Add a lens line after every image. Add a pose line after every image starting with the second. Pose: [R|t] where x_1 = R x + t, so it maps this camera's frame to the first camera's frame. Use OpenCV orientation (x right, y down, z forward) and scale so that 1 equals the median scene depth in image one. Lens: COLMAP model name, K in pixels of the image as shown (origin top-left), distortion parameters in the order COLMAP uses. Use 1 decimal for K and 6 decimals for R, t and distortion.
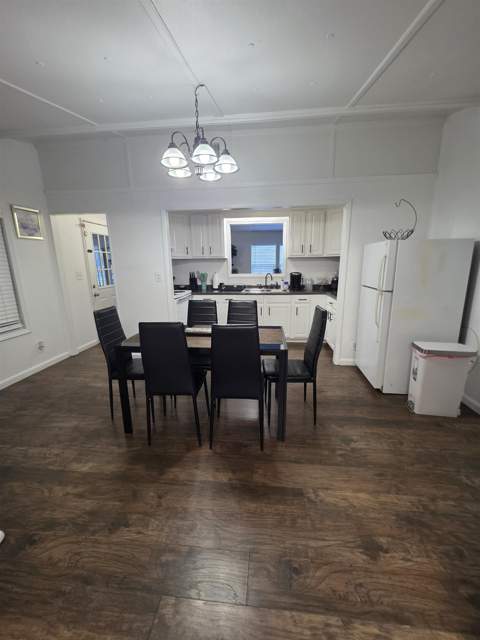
lens RADIAL K [[258.1, 0, 242.3], [0, 258.1, 318.9], [0, 0, 1]] dist [-0.001156, 0.000266]
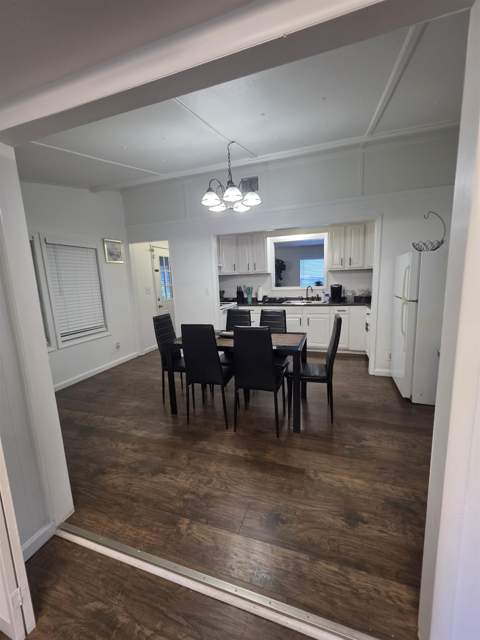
lens RADIAL K [[258.1, 0, 242.3], [0, 258.1, 318.9], [0, 0, 1]] dist [-0.001156, 0.000266]
pose [[0.974550, 0.010538, -0.223924, 0.144988], [-0.022511, 0.998446, -0.050987, 0.034421], [0.223038, 0.054730, 0.973272, -0.156344]]
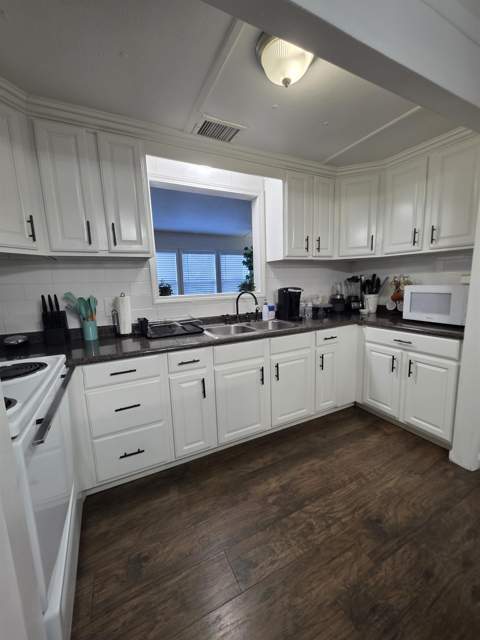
lens RADIAL K [[258.1, 0, 242.3], [0, 258.1, 318.9], [0, 0, 1]] dist [-0.001156, 0.000266]
pose [[0.838691, -0.090483, 0.537038, -0.344098], [0.135272, 0.989809, -0.044486, -0.205491], [-0.527540, 0.109956, 0.842384, 1.182921]]
